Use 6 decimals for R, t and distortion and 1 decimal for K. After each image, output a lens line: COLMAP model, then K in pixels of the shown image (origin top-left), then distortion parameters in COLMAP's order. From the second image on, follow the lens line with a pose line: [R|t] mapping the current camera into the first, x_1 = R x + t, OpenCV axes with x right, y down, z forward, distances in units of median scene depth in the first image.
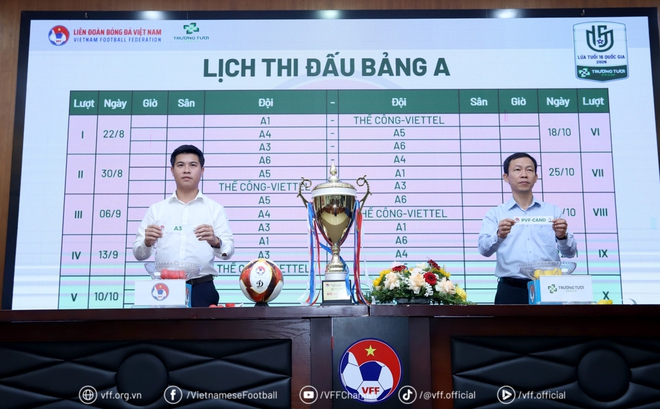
lens RADIAL K [[789.8, 0, 328.2], [0, 789.8, 184.1], [0, 0, 1]] dist [0.049204, 0.000000]
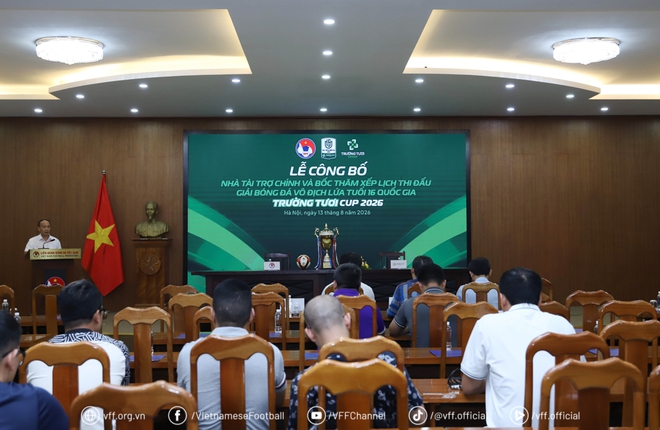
lens RADIAL K [[907.0, 0, 329.6], [0, 907.0, 216.9], [0, 0, 1]] dist [0.045025, 0.000000]
pose [[0.999848, -0.002729, 0.017243, -0.017286], [0.000016, 0.987843, 0.155455, -0.254472], [-0.017458, -0.155431, 0.987693, -1.047070]]
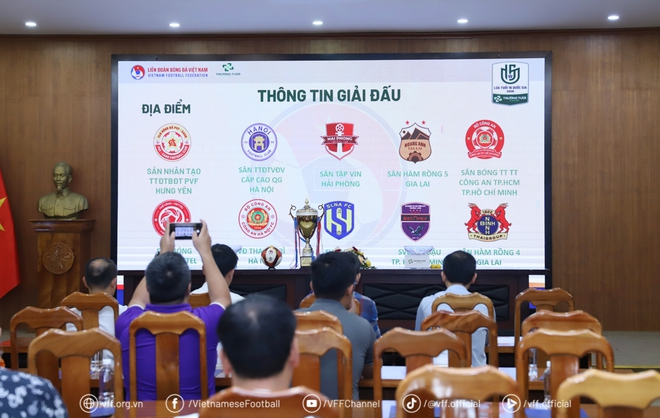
lens RADIAL K [[1366.3, 0, 331.7], [0, 1366.3, 208.2], [0, 0, 1]] dist [0.301951, 0.000000]
pose [[0.996367, 0.002257, -0.085128, 0.156864], [0.012452, 0.985044, 0.171854, -0.253489], [0.084243, -0.172290, 0.981437, -1.015897]]
